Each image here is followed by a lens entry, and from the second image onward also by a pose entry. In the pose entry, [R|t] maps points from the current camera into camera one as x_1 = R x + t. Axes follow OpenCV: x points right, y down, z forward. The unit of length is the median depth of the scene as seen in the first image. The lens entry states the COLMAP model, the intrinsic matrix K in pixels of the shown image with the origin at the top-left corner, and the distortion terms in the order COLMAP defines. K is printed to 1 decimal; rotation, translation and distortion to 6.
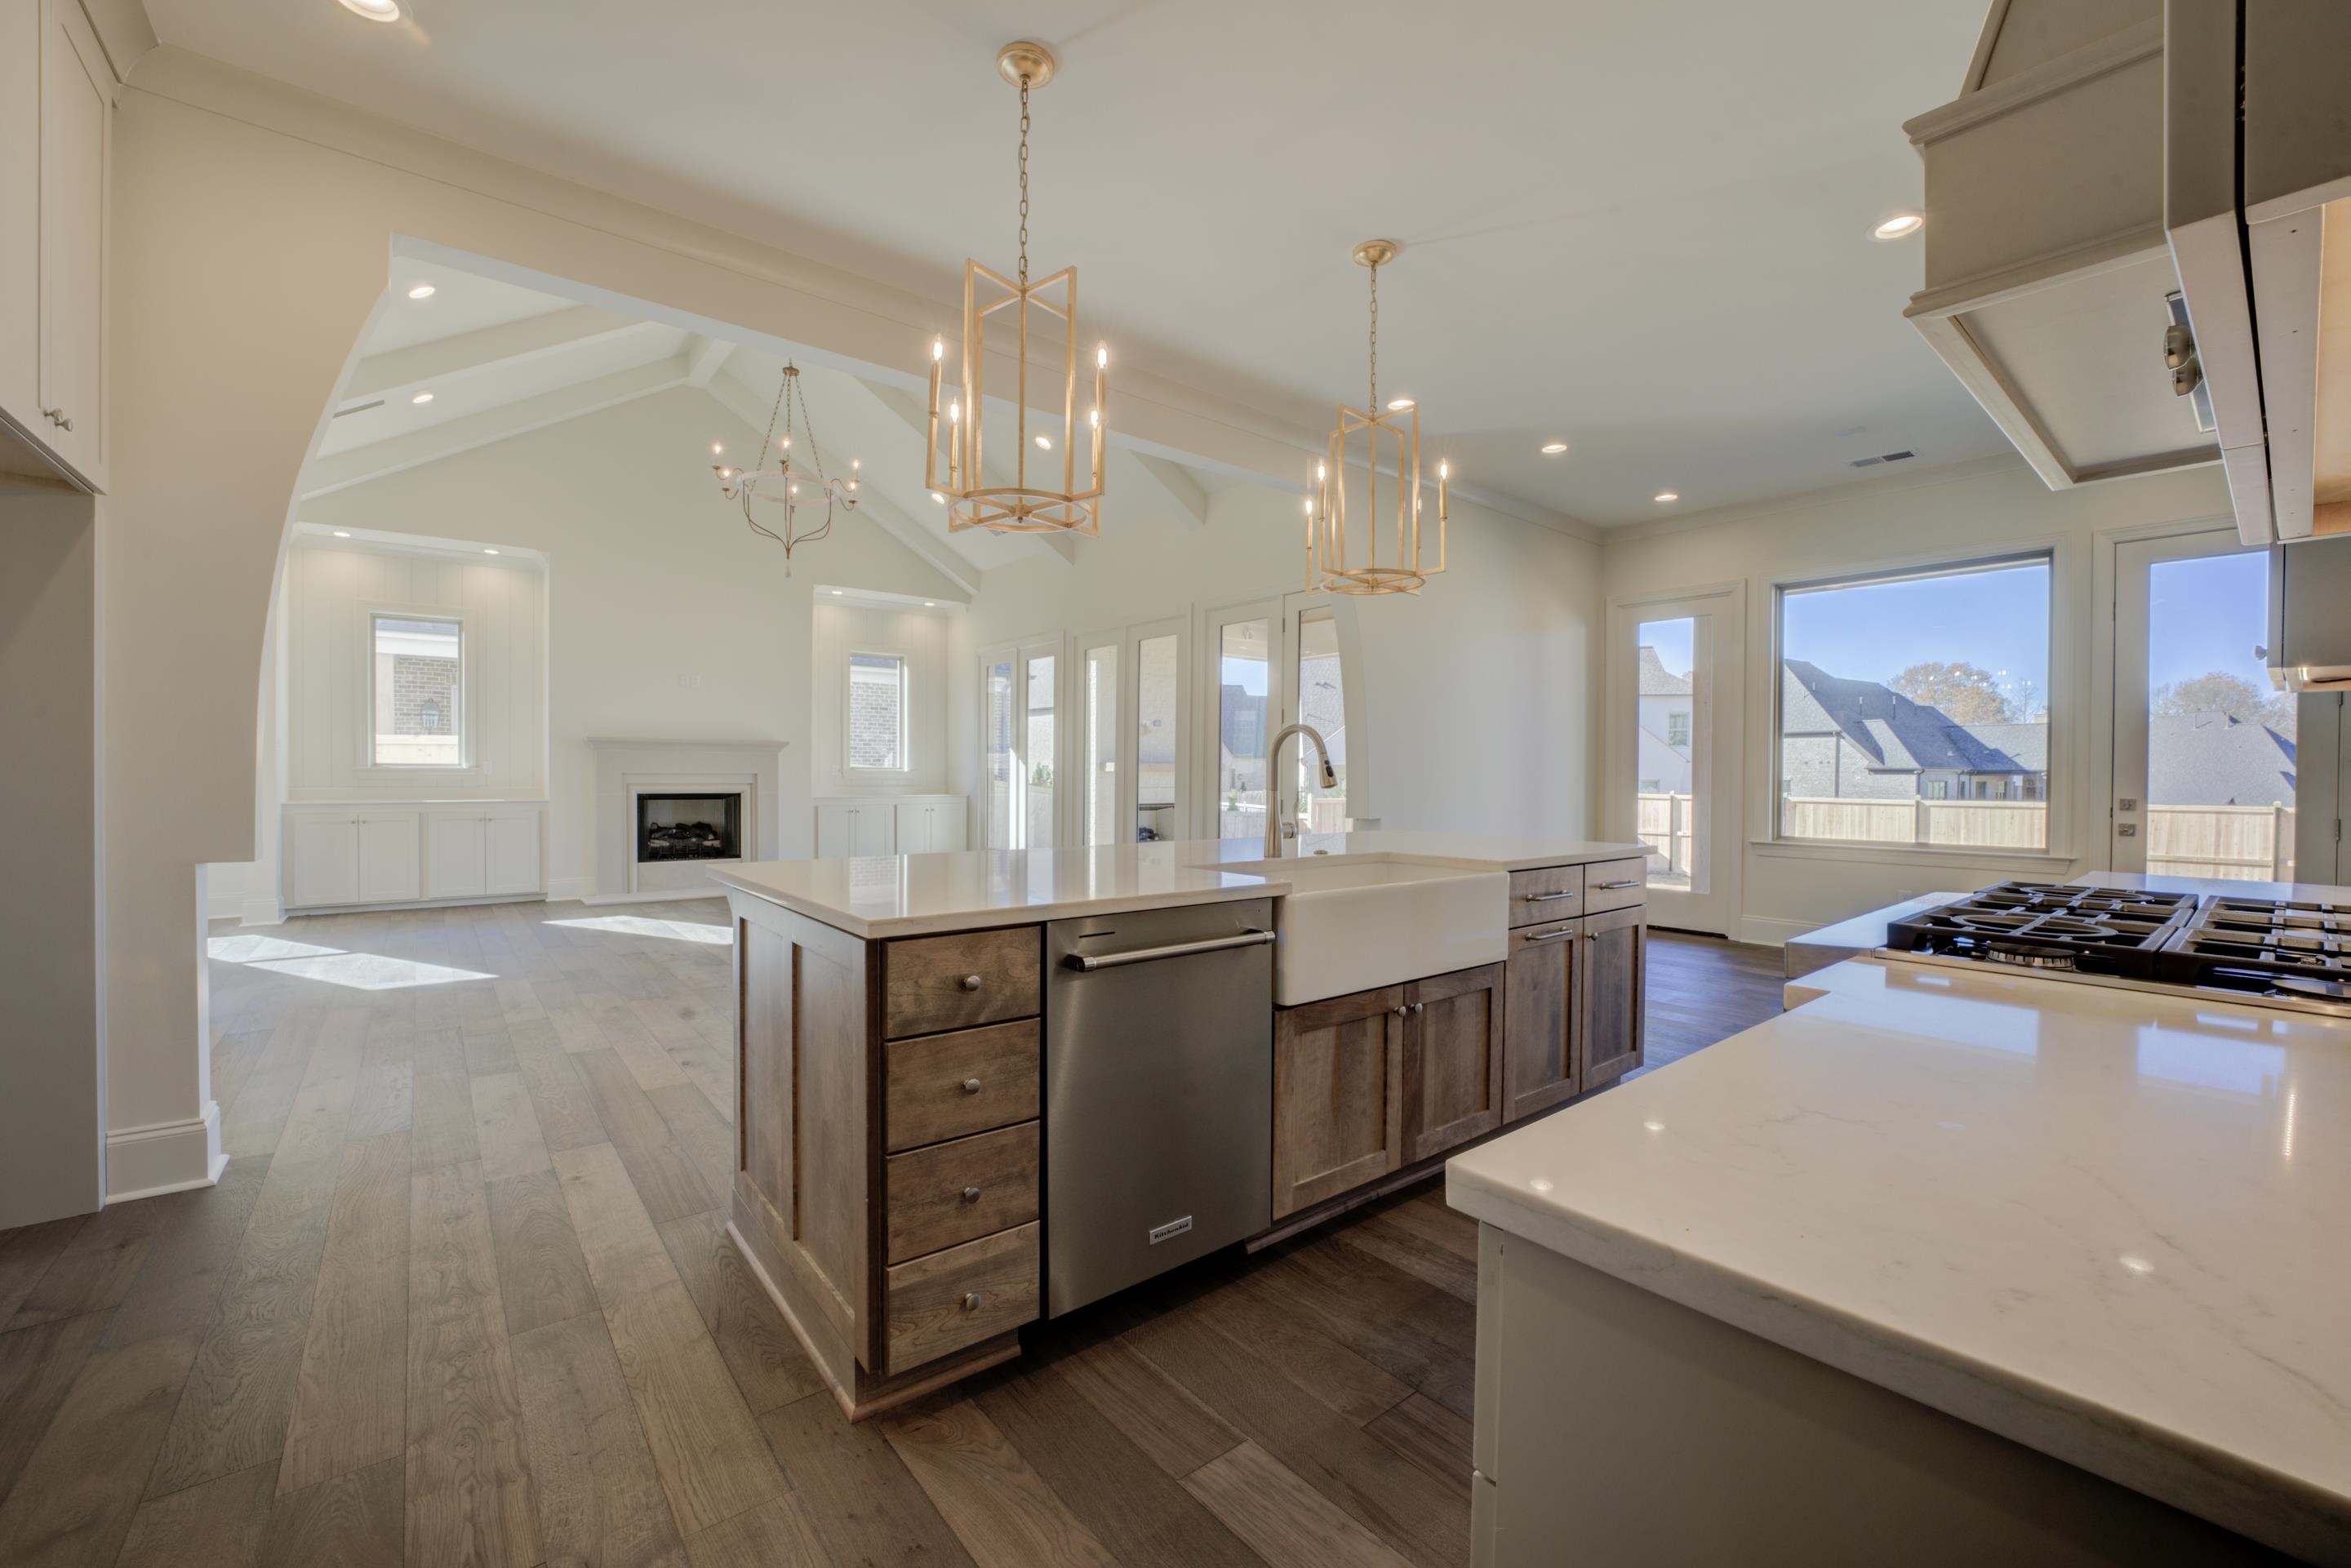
lens RADIAL K [[945.5, 0, 1178.9], [0, 945.5, 791.3], [0, 0, 1]] dist [-0.024790, 0.001473]
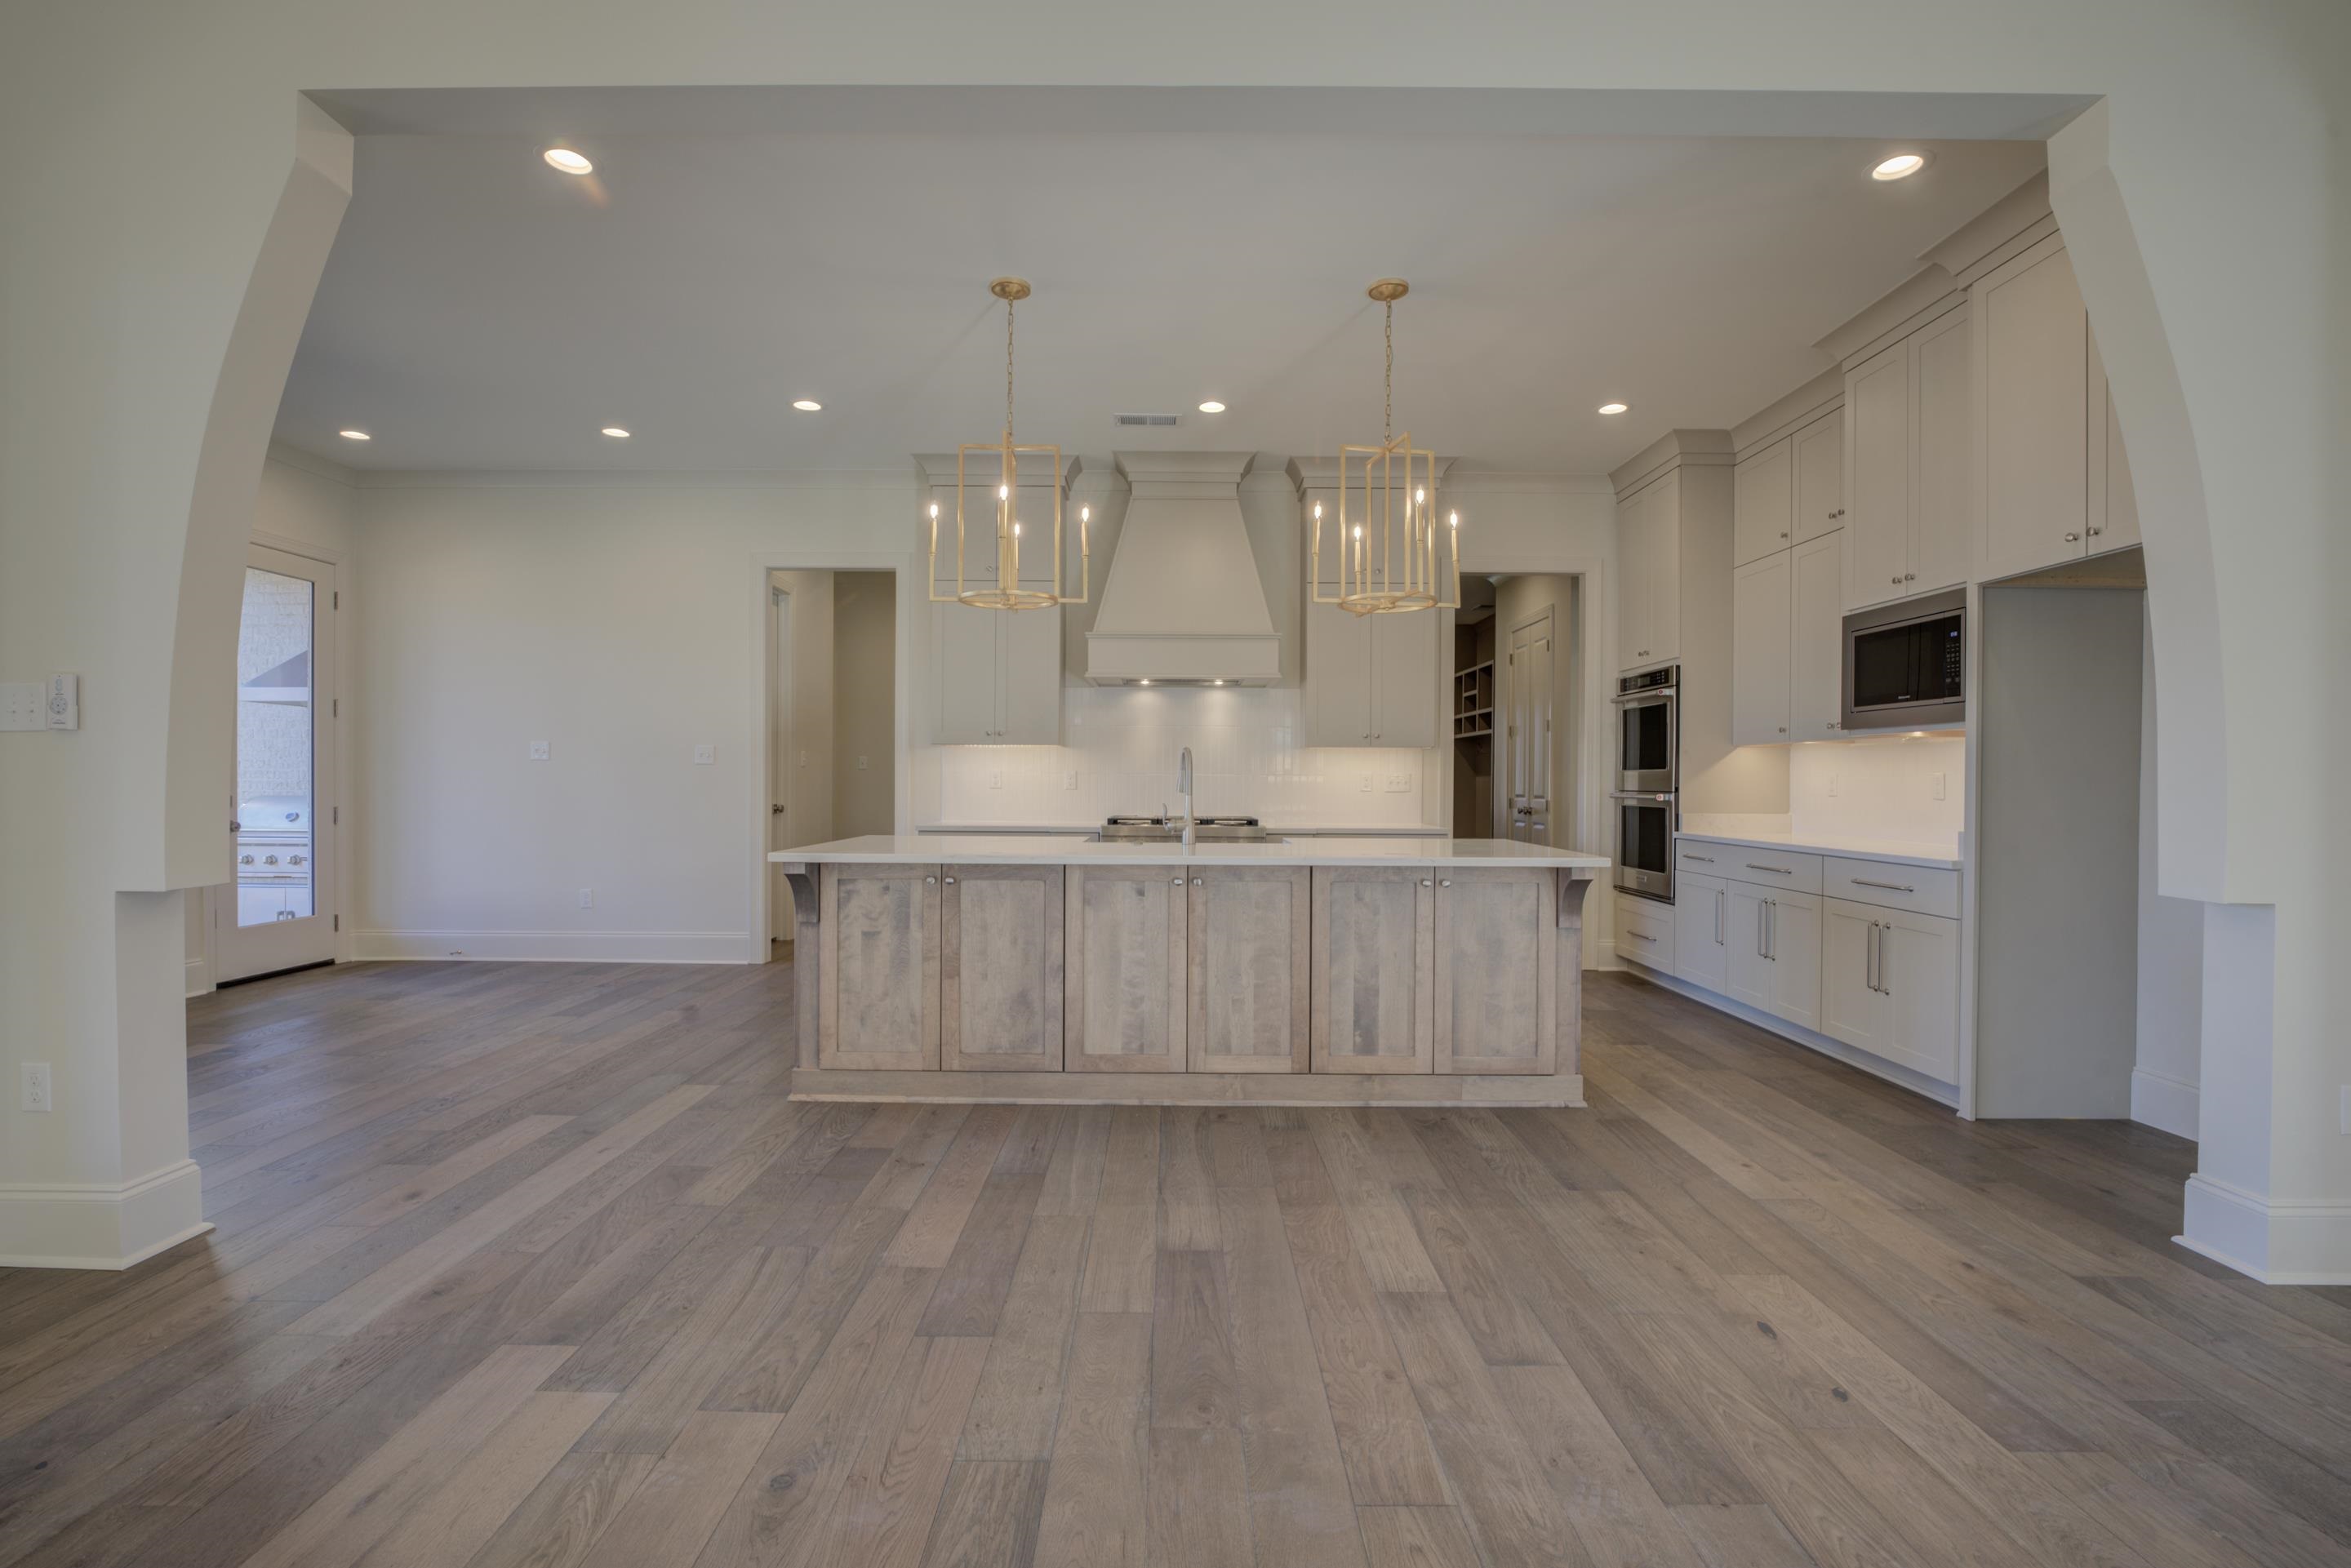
lens RADIAL K [[1048.2, 0, 1164.7], [0, 1048.2, 789.0], [0, 0, 1]] dist [-0.017513, 0.000595]
pose [[-0.769094, -0.017028, 0.638908, -0.265473], [0.000646, 0.999624, 0.027418, -0.016040], [-0.639135, 0.021500, -0.768794, 0.699157]]
